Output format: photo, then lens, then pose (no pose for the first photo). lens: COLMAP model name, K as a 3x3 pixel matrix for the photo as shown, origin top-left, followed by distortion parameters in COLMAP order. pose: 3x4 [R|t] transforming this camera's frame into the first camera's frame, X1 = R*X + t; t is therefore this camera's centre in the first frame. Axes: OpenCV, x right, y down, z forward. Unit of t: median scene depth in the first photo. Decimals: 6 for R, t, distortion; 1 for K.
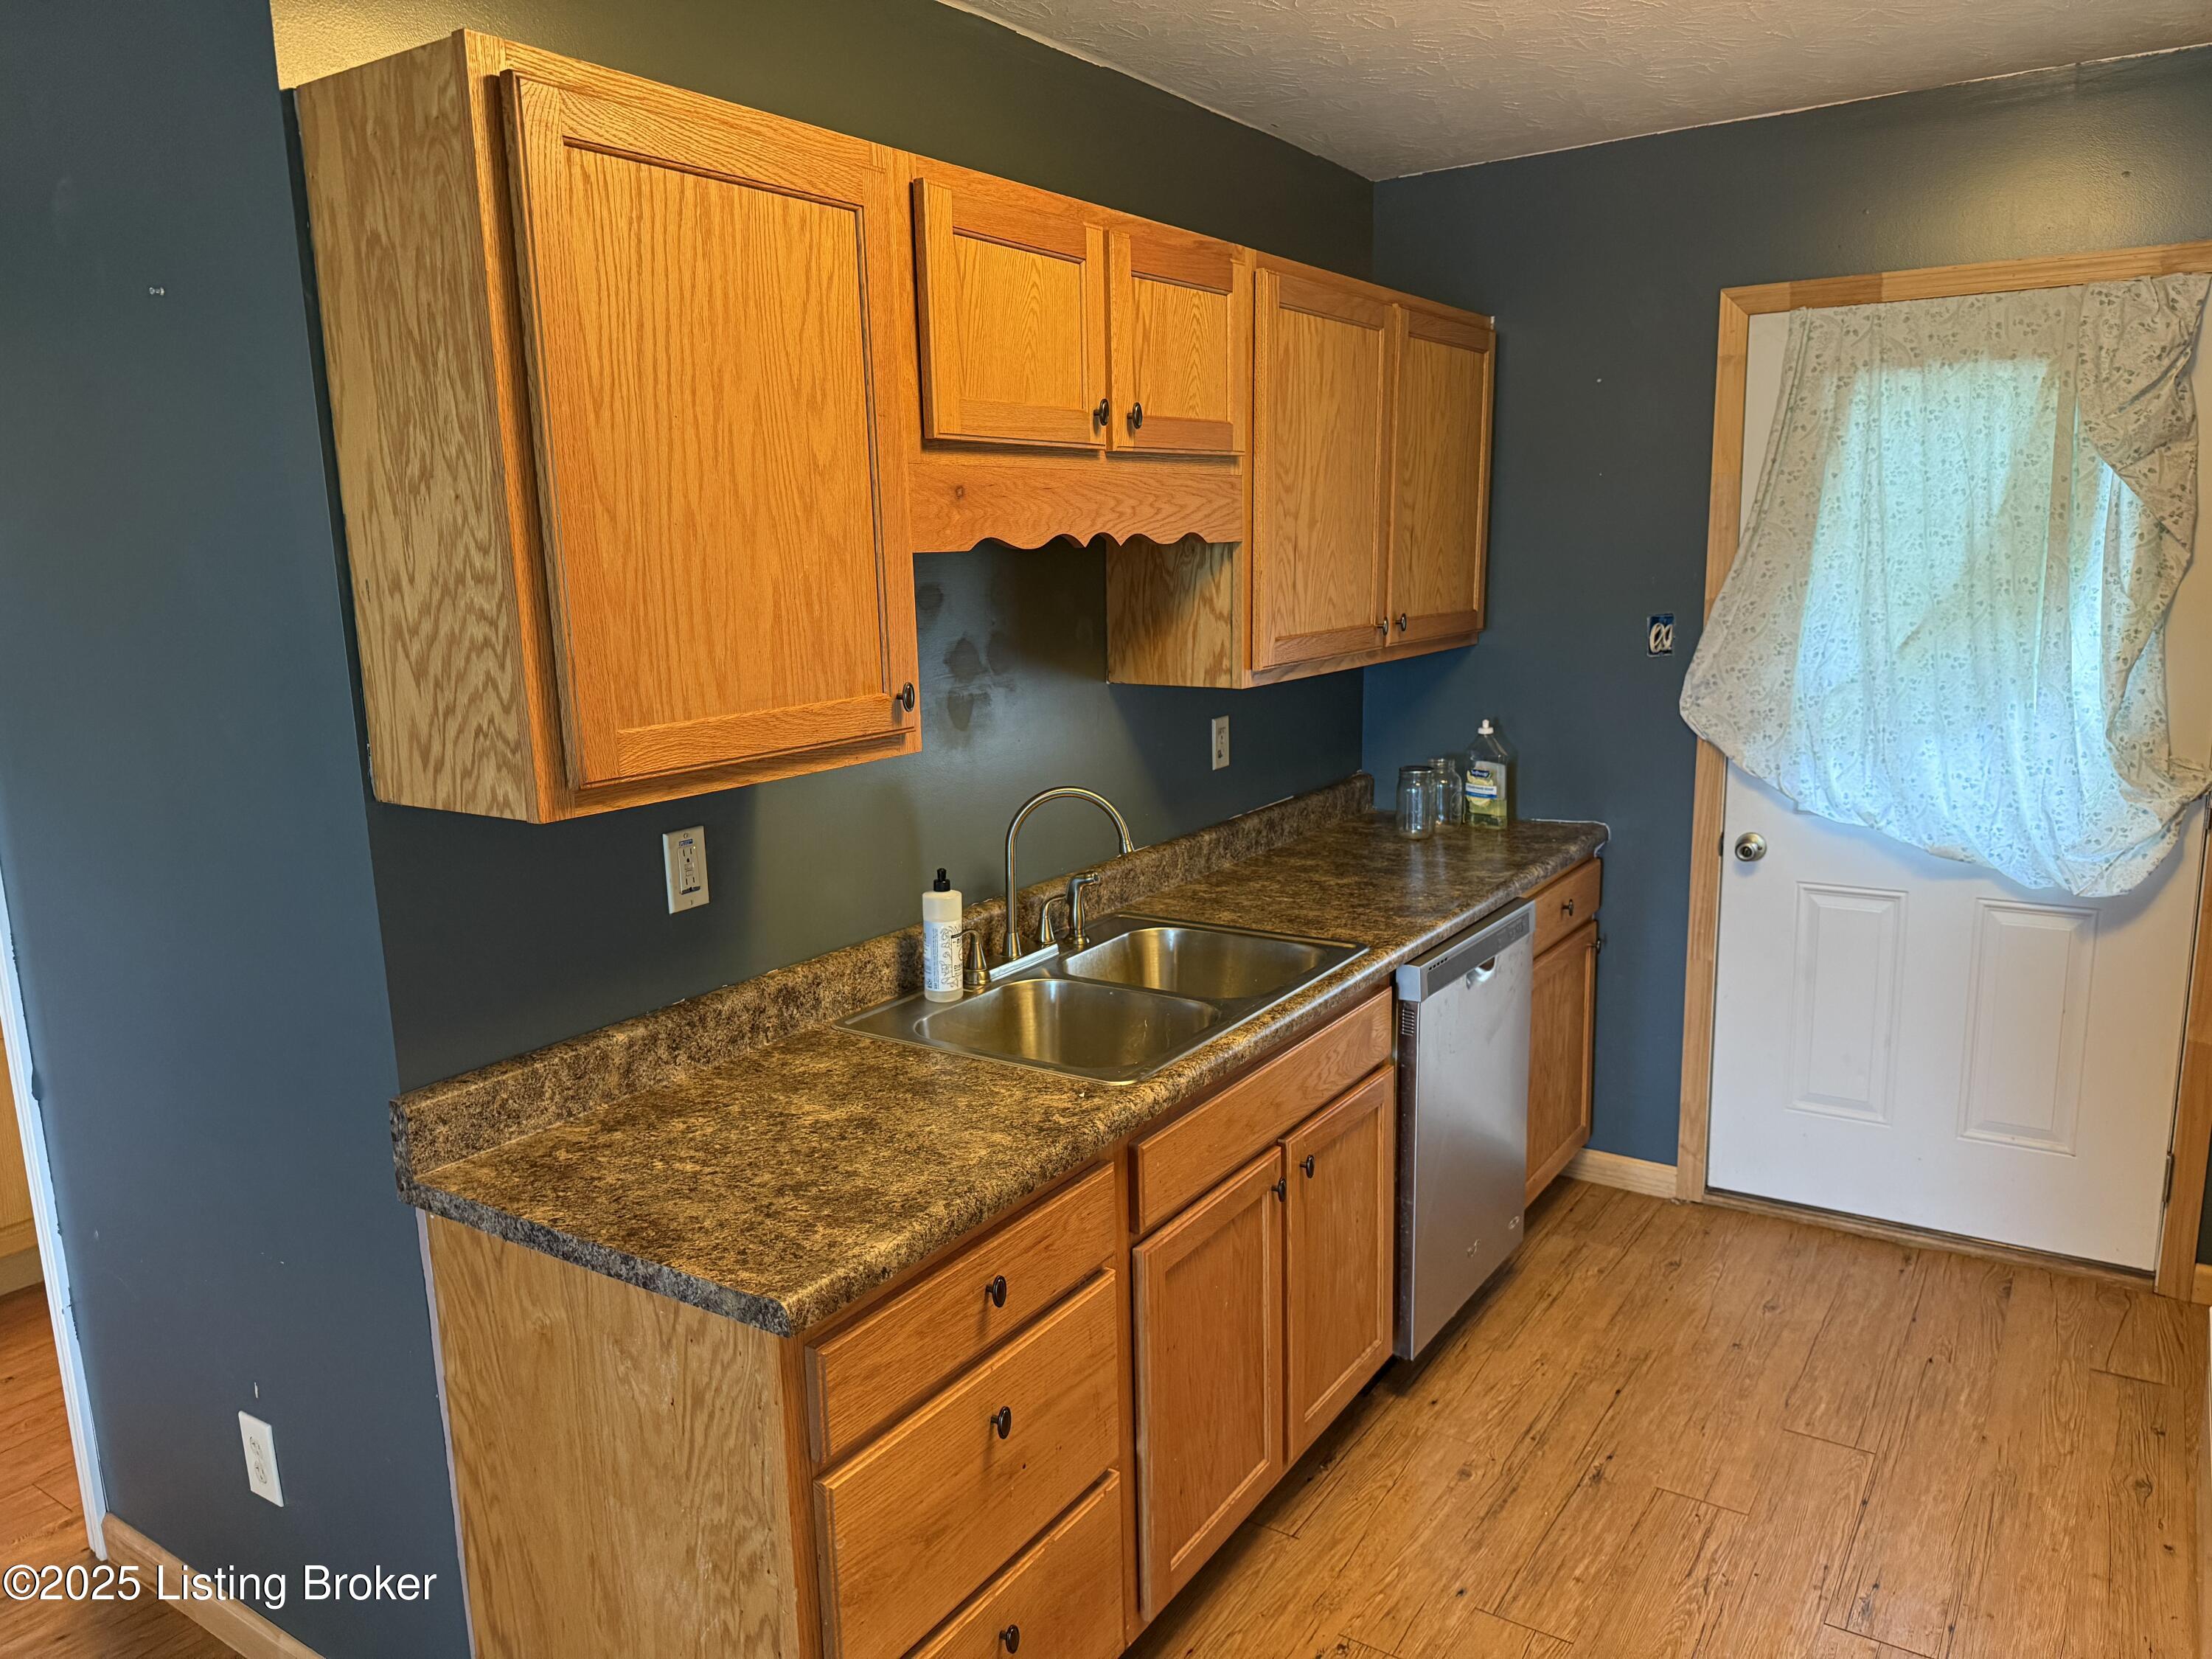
lens RADIAL K [[1548.9, 0, 1106.0], [0, 1548.9, 829.5], [0, 0, 1]] dist [-0.002392, -0.005581]
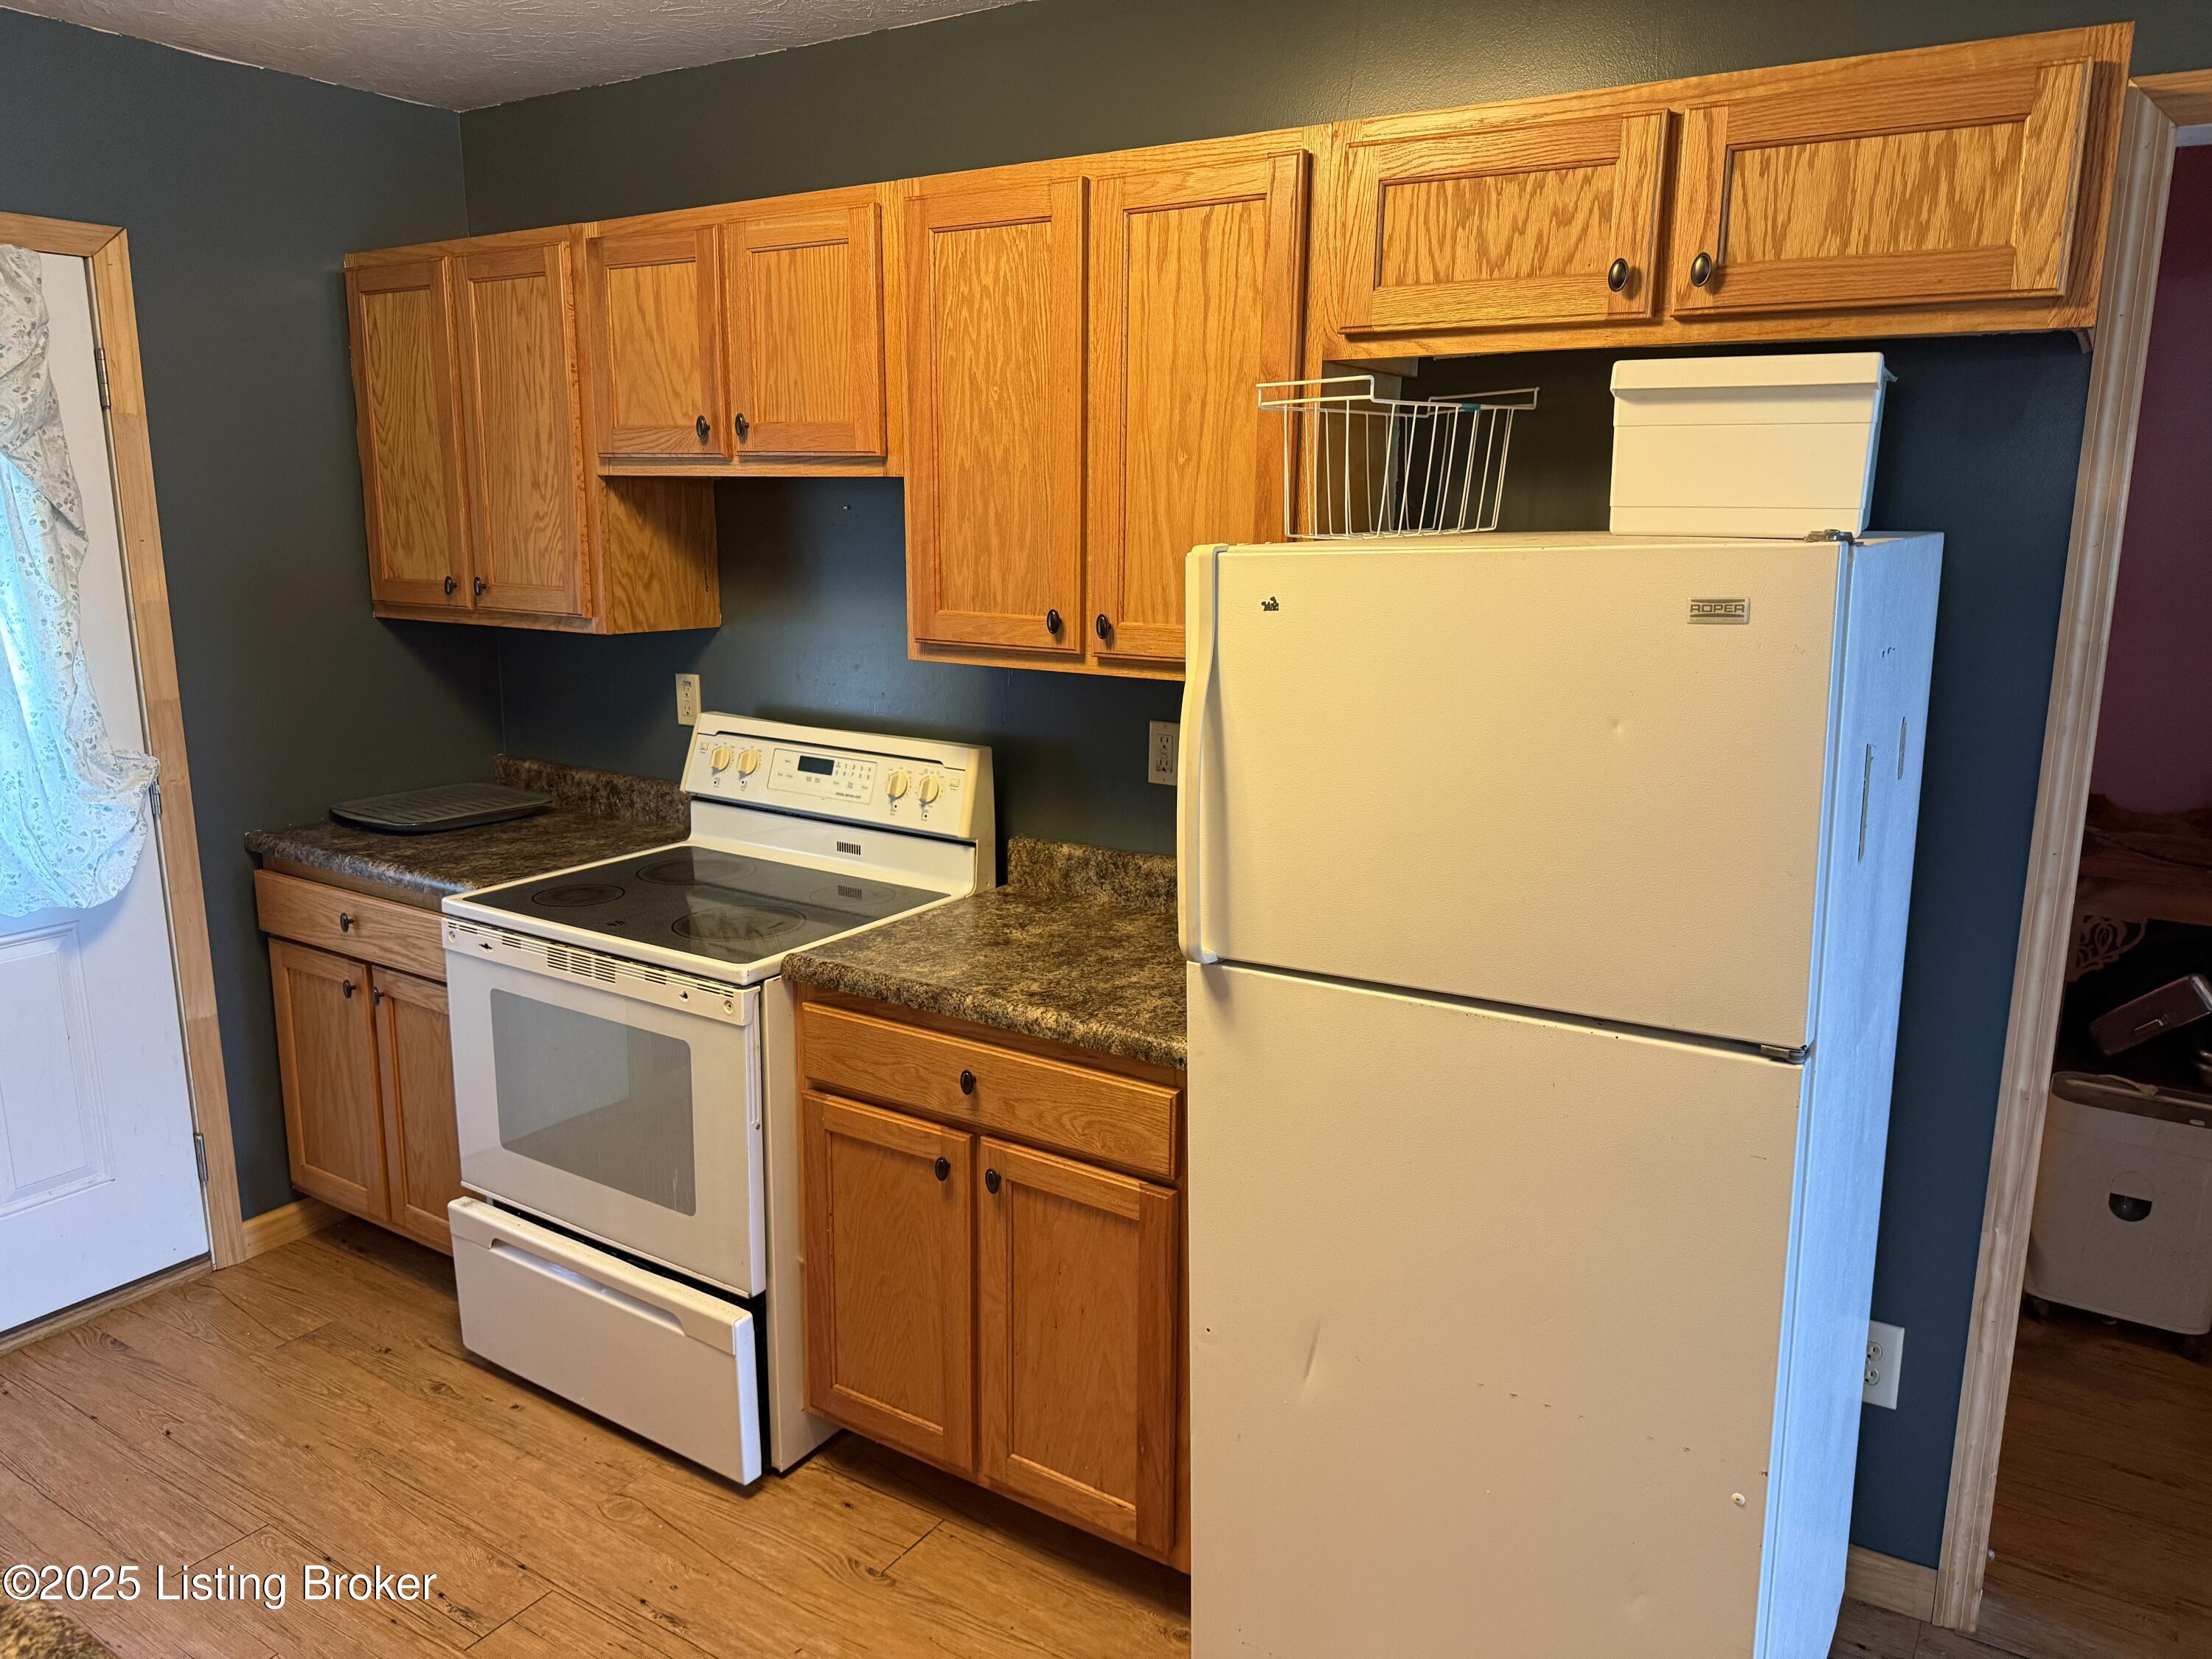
lens RADIAL K [[1548.9, 0, 1106.0], [0, 1548.9, 829.5], [0, 0, 1]] dist [-0.002392, -0.005581]
pose [[-0.017025, -0.178124, 0.983861, -0.293362], [0.179936, 0.967392, 0.178256, -0.059201], [-0.983531, 0.180066, 0.015581, 0.371943]]
